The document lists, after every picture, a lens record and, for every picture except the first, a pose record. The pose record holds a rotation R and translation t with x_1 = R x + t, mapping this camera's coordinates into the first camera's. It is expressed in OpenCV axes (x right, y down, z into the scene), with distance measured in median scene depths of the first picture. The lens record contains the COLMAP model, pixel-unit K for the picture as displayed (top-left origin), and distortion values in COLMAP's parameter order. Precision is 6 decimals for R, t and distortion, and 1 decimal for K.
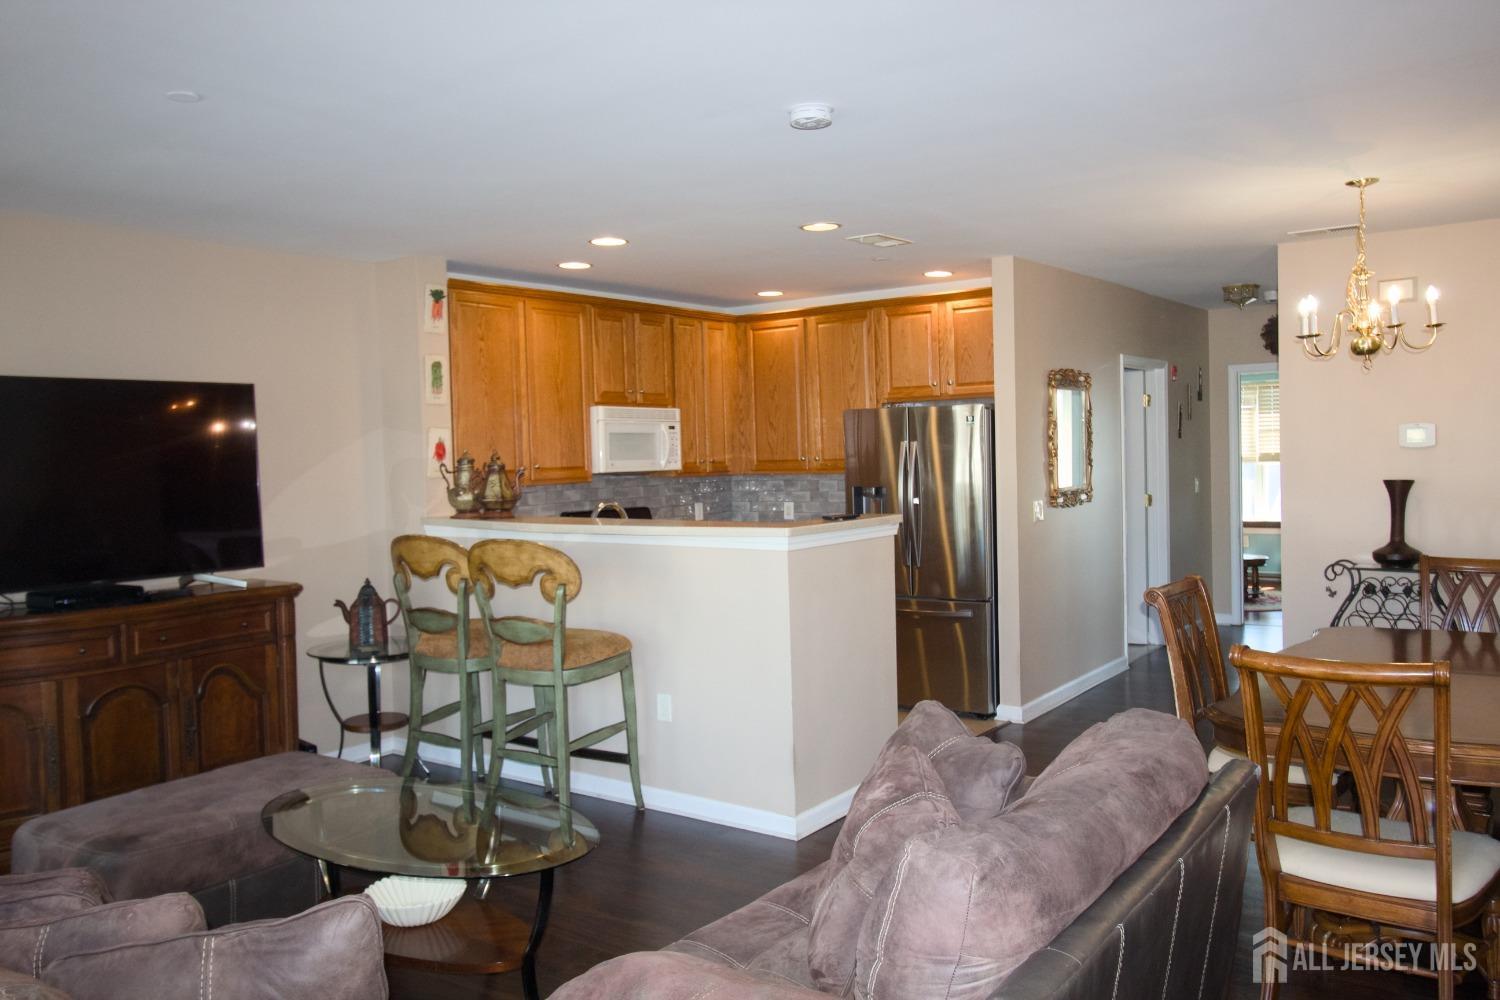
lens RADIAL K [[1191.8, 0, 769.1], [0, 1191.8, 491.3], [0, 0, 1]] dist [0.012568, -0.008923]
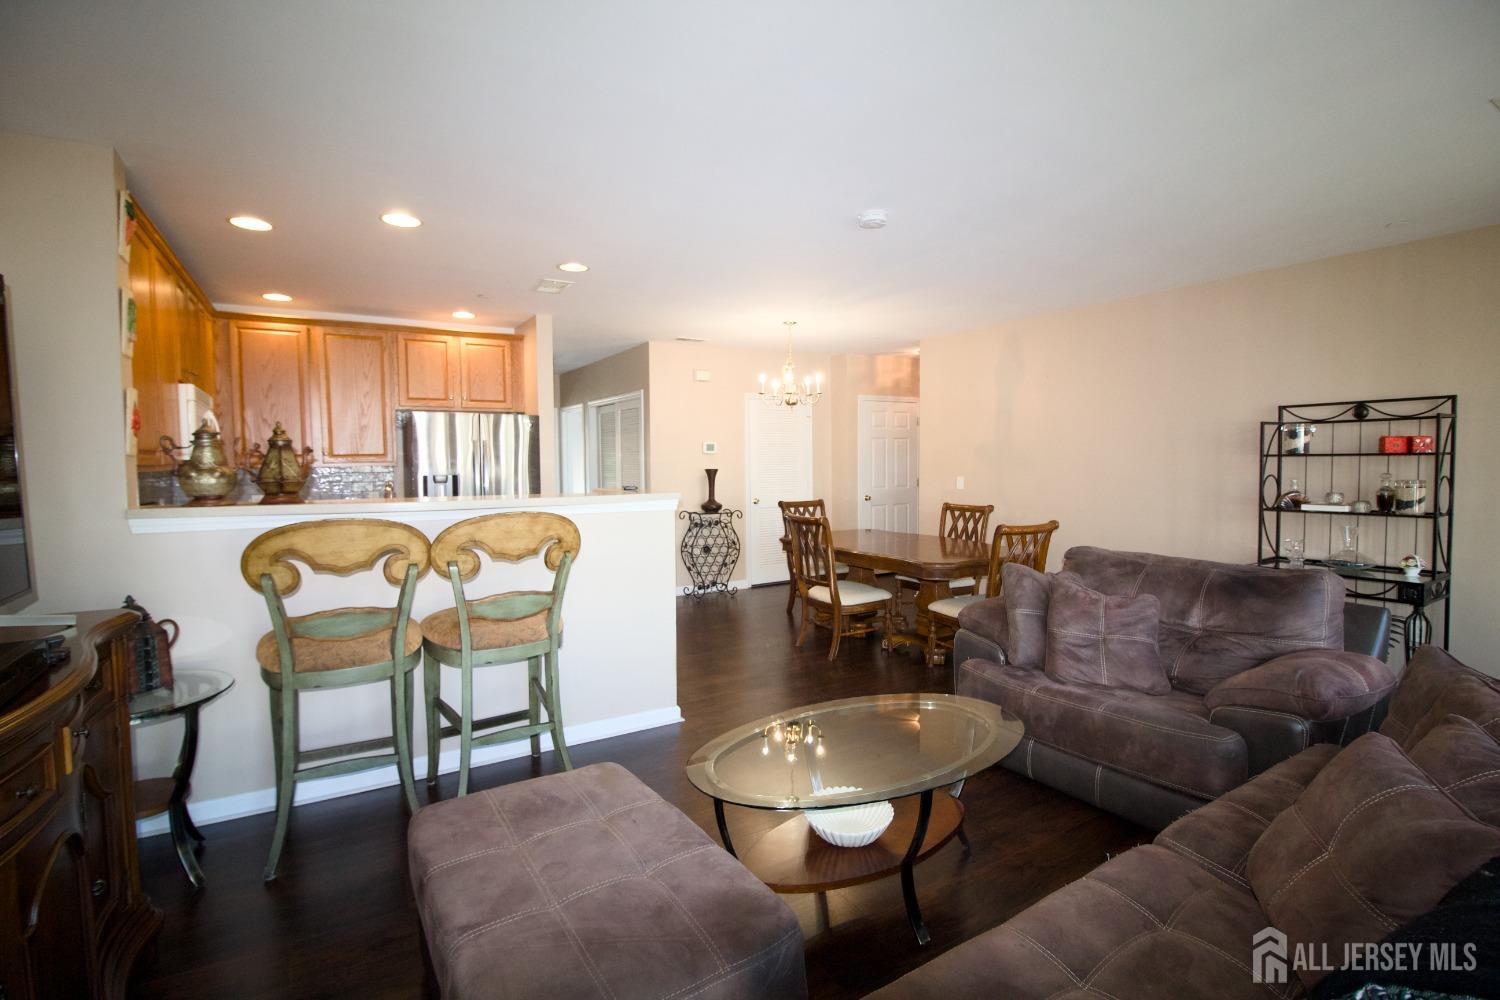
lens RADIAL K [[705.7, 0, 735.7], [0, 705.7, 495.6], [0, 0, 1]] dist [-0.003234, -0.013190]
pose [[0.385898, -0.025544, 0.922188, -0.555432], [0.032733, 0.999366, 0.013985, 0.020312], [-0.921961, 0.024789, 0.386489, 0.501656]]
